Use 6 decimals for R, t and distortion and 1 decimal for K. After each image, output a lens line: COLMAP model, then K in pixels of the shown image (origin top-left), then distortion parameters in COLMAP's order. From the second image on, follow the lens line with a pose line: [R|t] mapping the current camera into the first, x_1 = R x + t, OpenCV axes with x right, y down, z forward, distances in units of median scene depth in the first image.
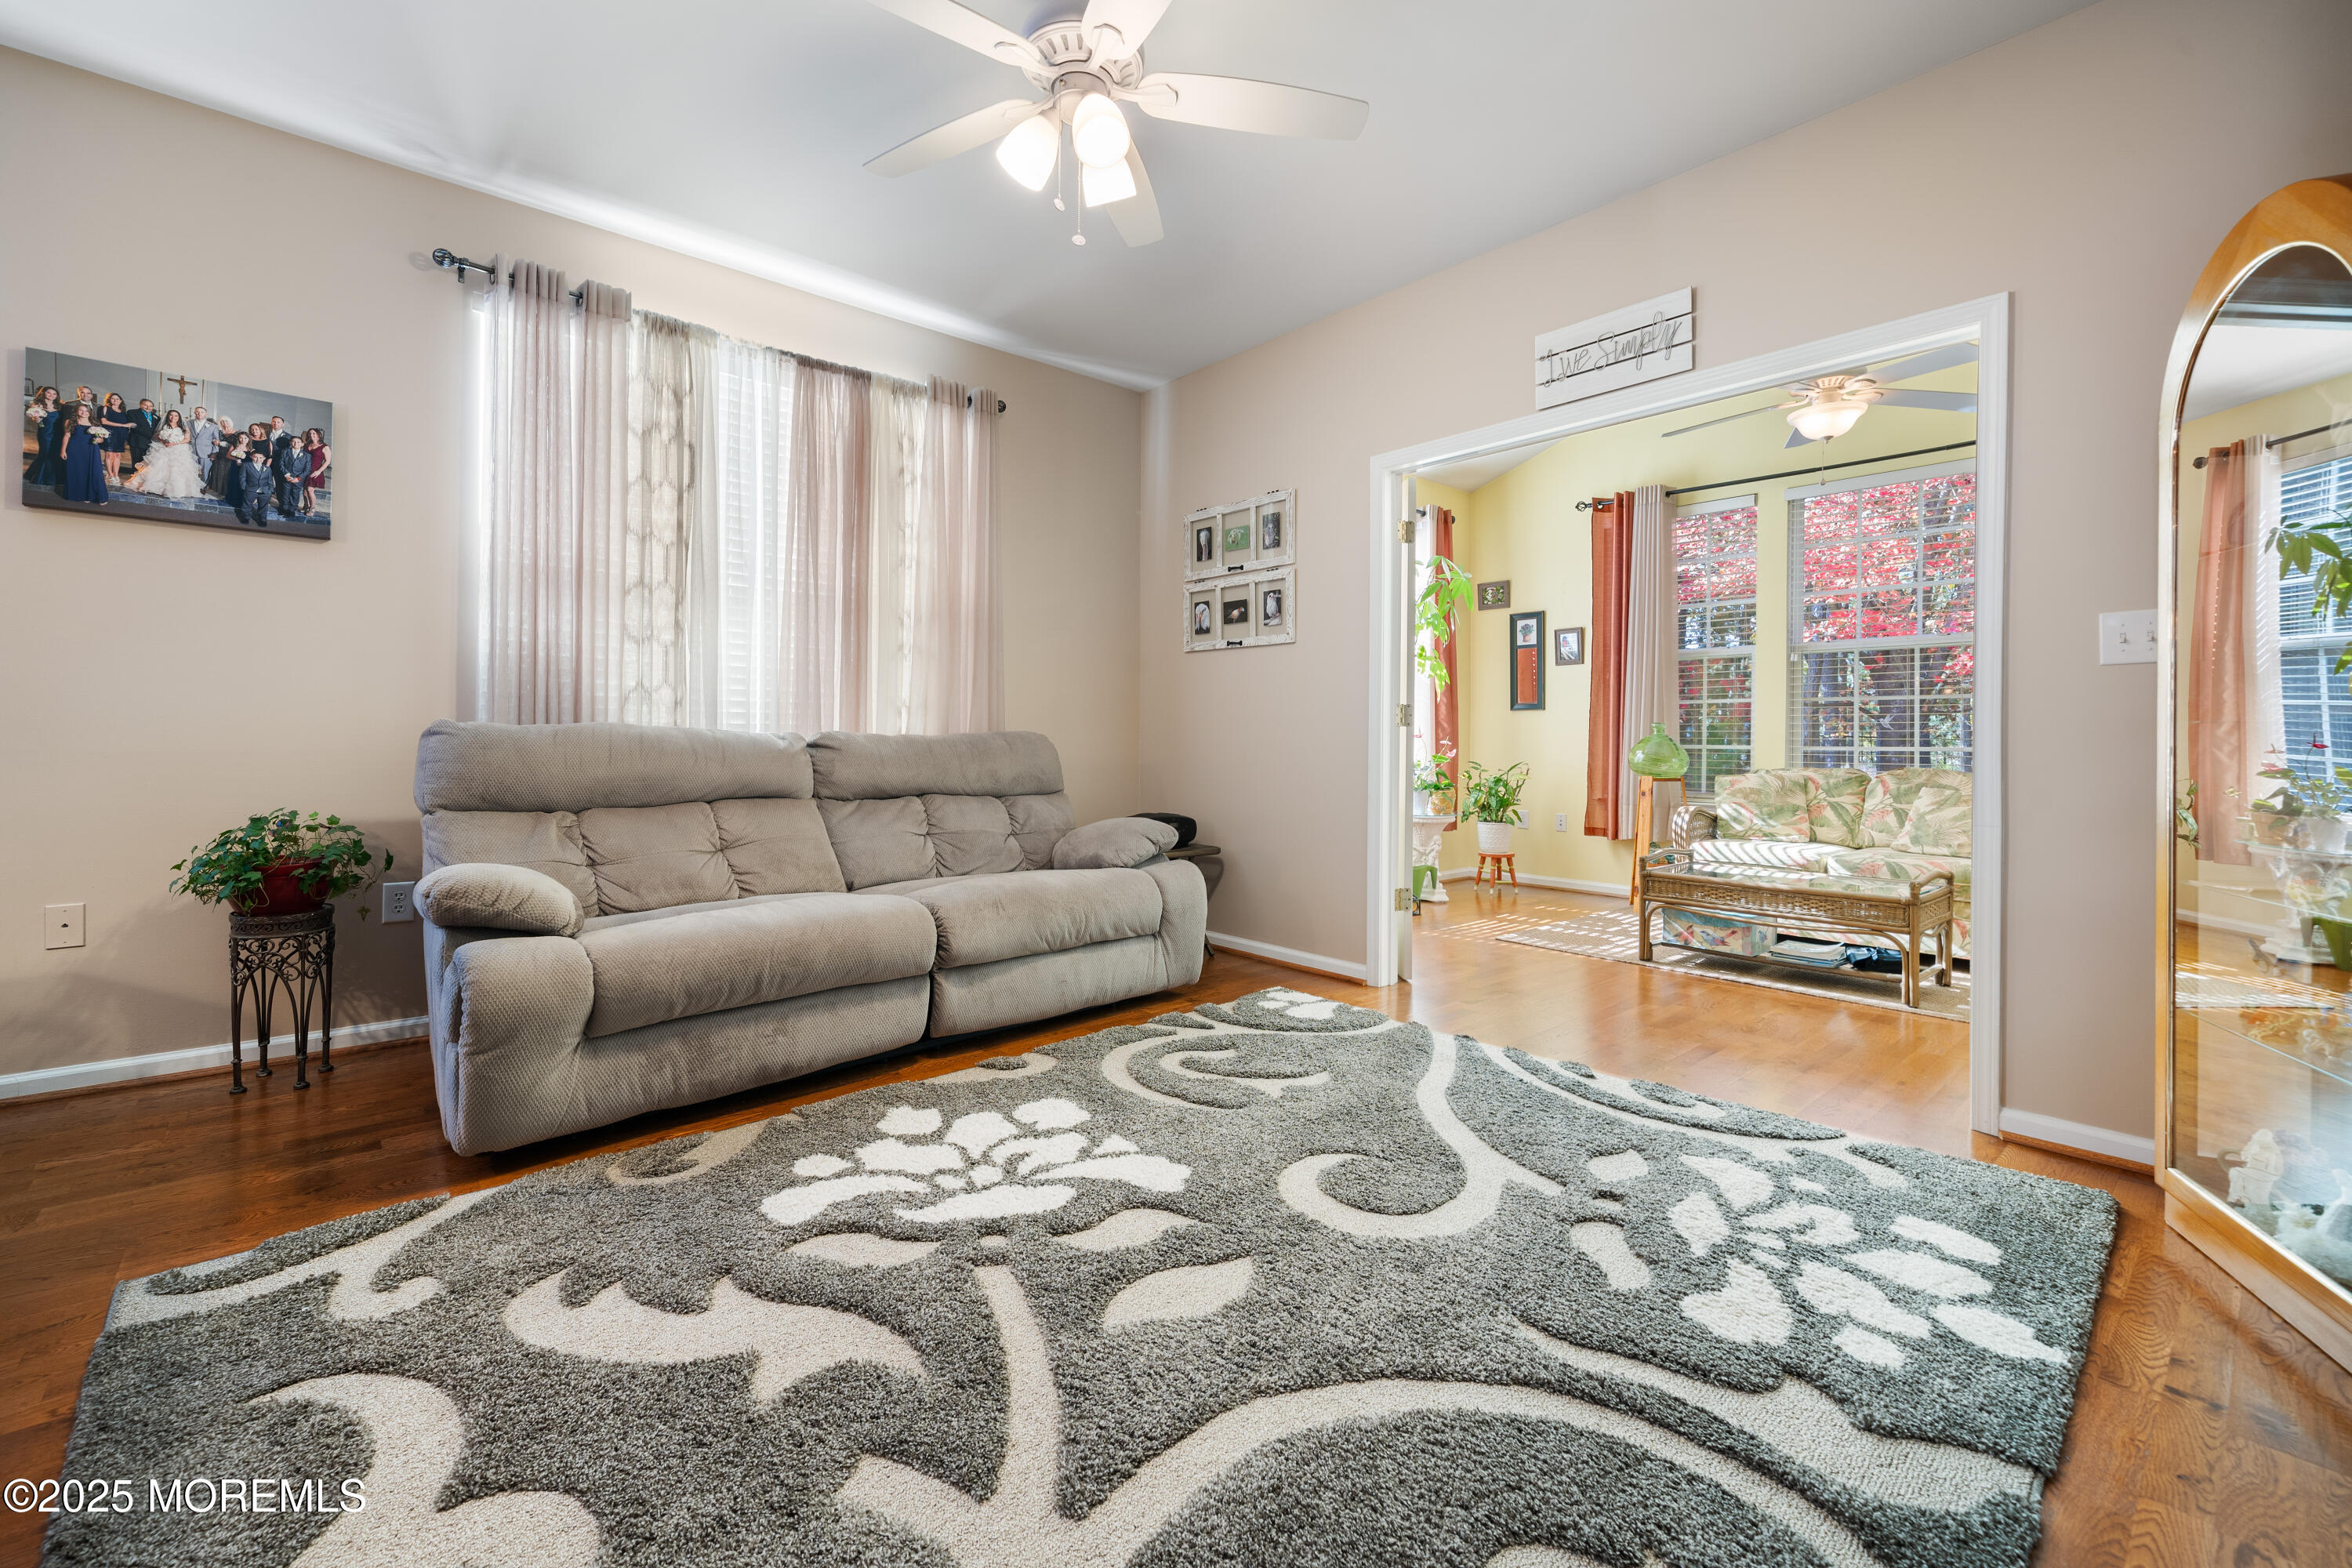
lens RADIAL K [[988.5, 0, 1165.8], [0, 988.5, 738.5], [0, 0, 1]] dist [-0.001932, -0.000166]
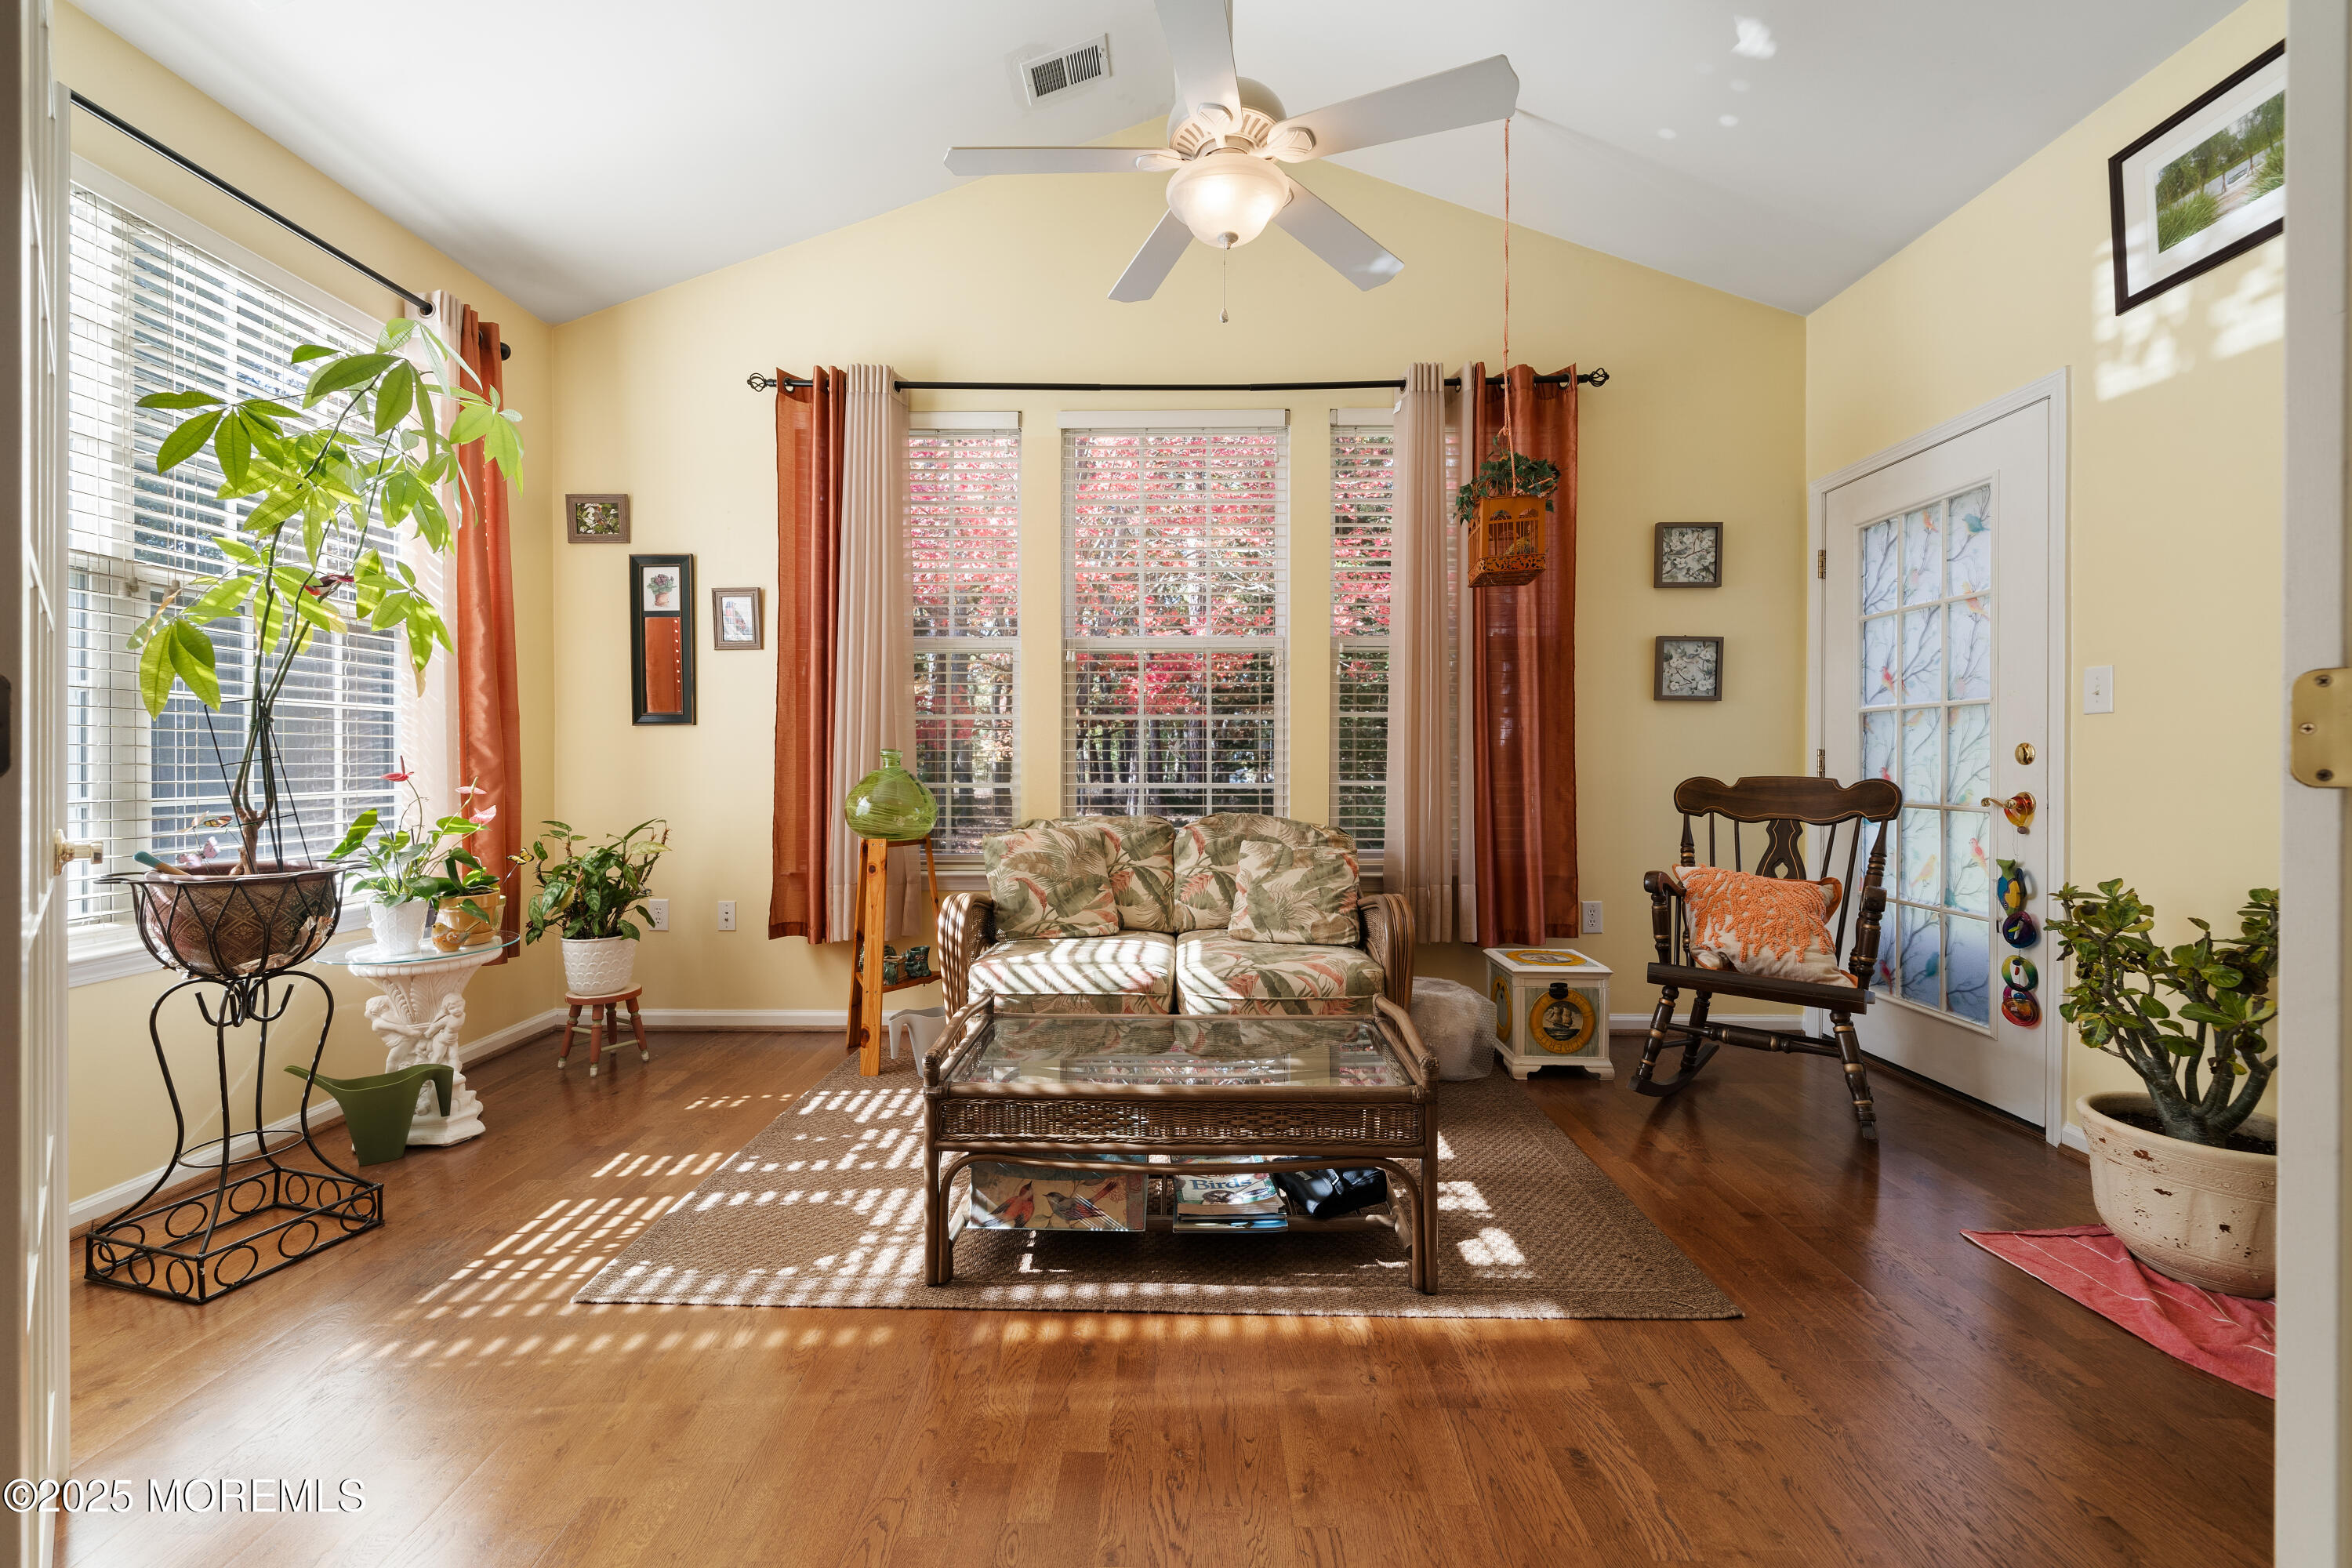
lens RADIAL K [[941.3, 0, 1173.3], [0, 941.3, 762.5], [0, 0, 1]] dist [0.000088, 0.000083]
pose [[0.668519, -0.009675, 0.743632, 0.232075], [0.003987, 0.999948, 0.009426, -0.015866], [-0.743684, -0.003337, 0.668523, 0.613549]]
